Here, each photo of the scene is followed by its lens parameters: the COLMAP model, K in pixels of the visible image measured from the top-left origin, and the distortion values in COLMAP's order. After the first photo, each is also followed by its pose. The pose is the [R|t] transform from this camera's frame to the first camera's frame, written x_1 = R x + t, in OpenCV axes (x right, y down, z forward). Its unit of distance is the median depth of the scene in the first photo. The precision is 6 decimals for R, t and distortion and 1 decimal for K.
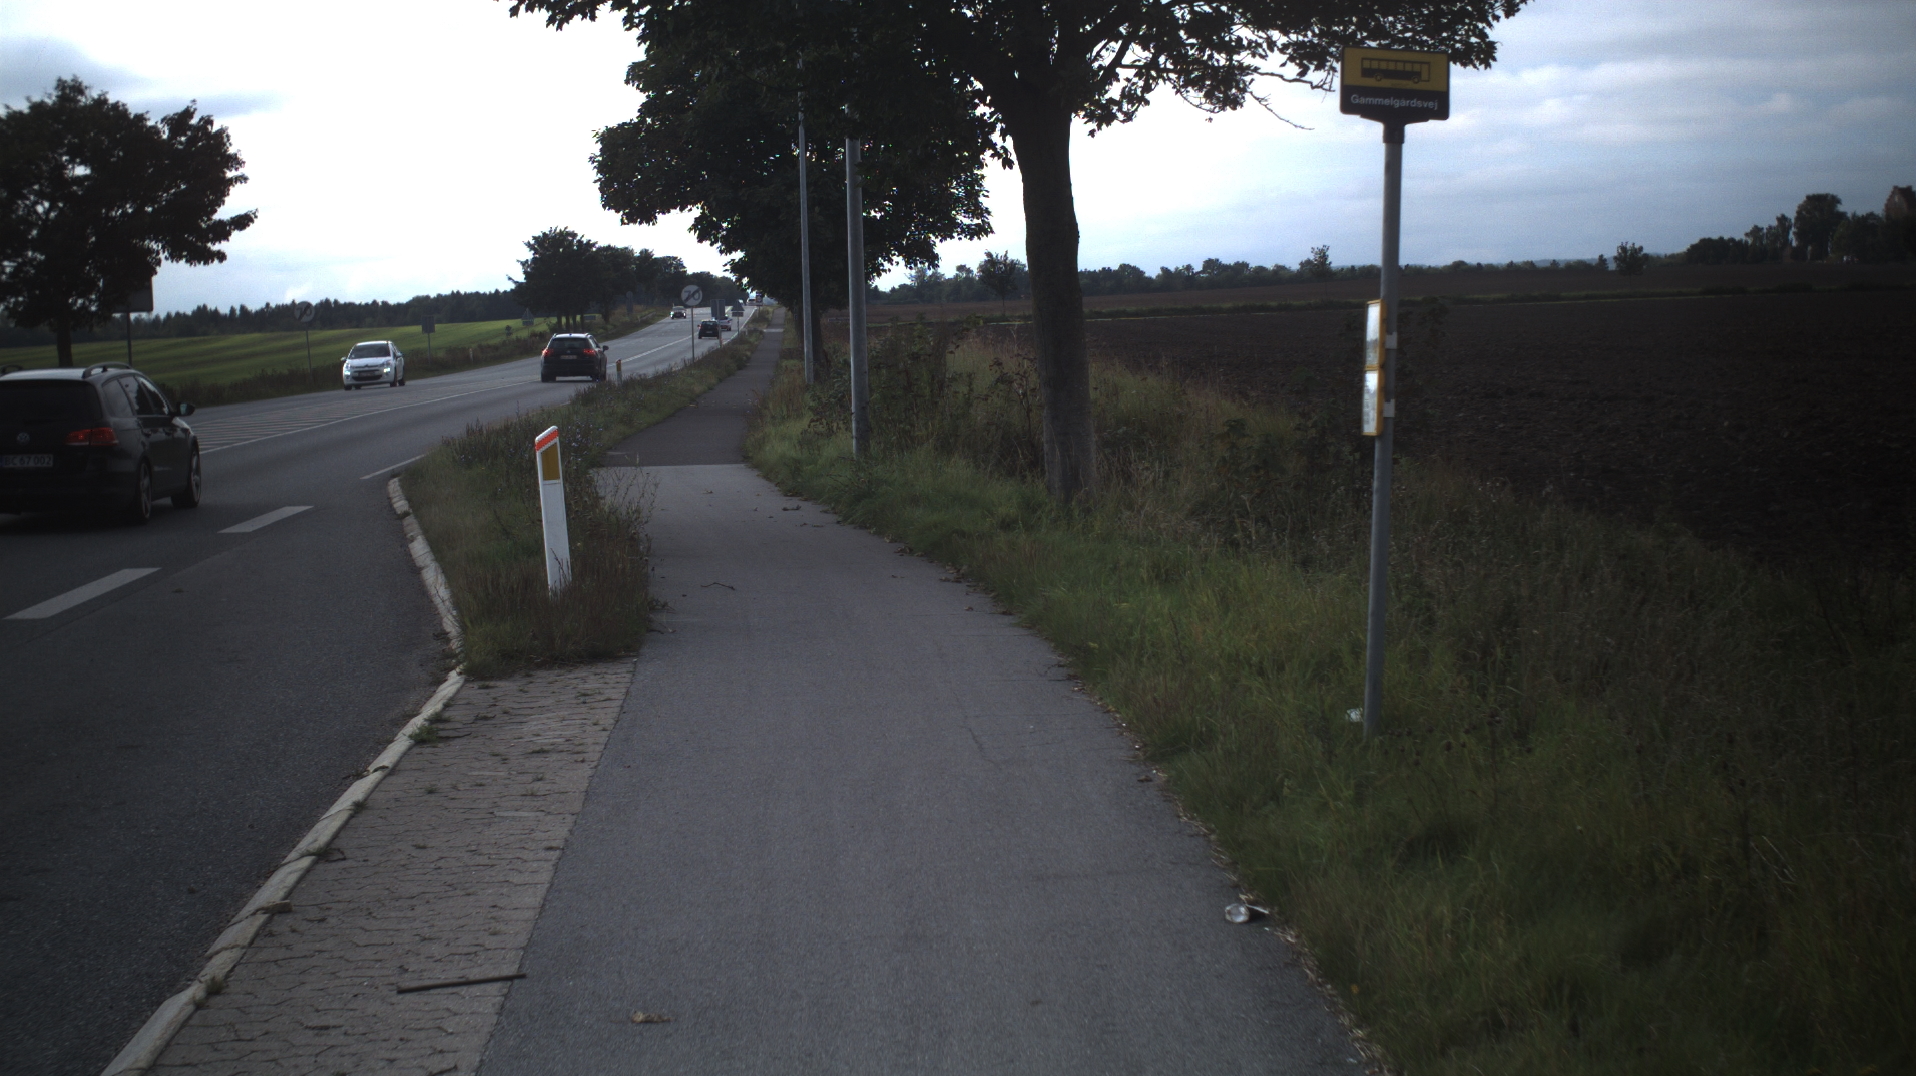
lens RADIAL K [[3396.5, 0, 958.0], [0, 3396.5, 538.0], [0, 0, 1]] dist [-0.284406, 0.266700]
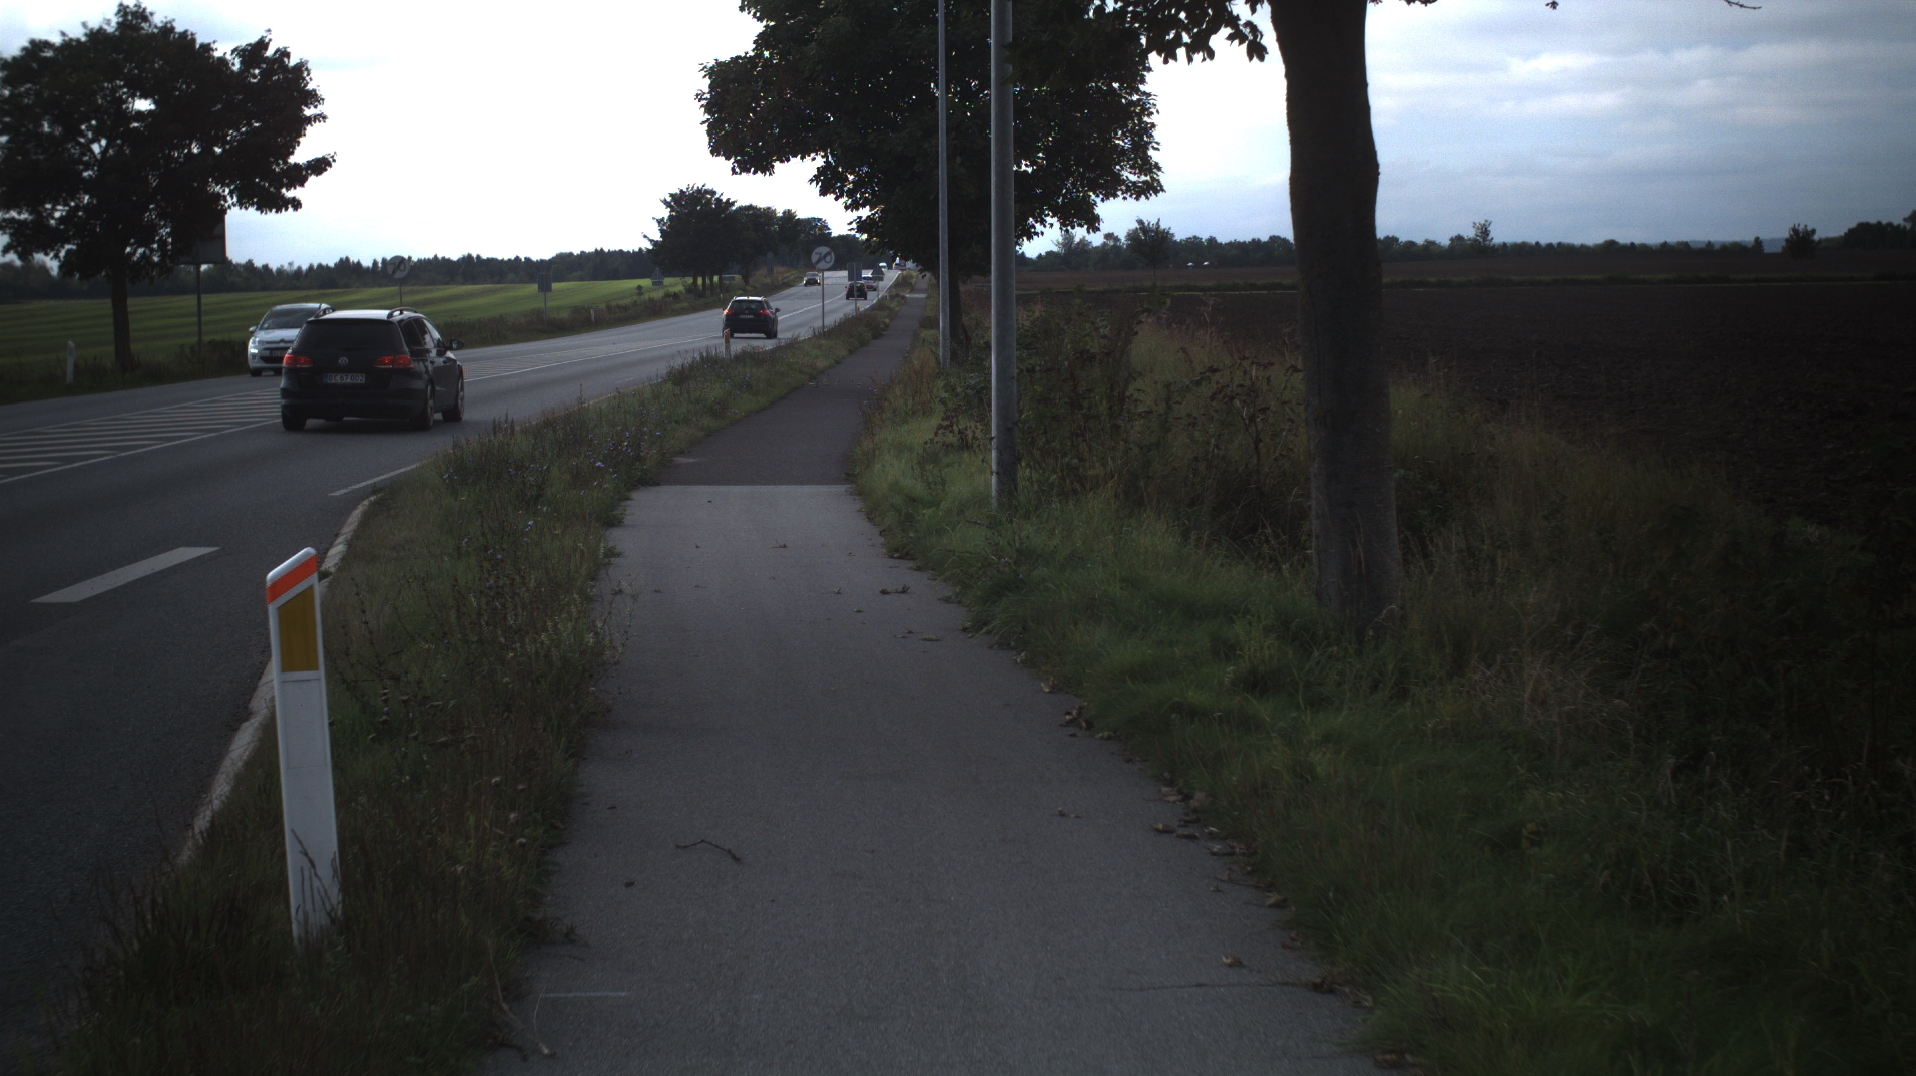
lens RADIAL K [[3396.5, 0, 958.0], [0, 3396.5, 538.0], [0, 0, 1]] dist [-0.284406, 0.266700]
pose [[0.998880, 0.023032, -0.041332, -0.003143], [-0.022624, 0.999691, 0.010308, -0.007633], [0.041557, -0.009361, 0.999092, 0.105954]]
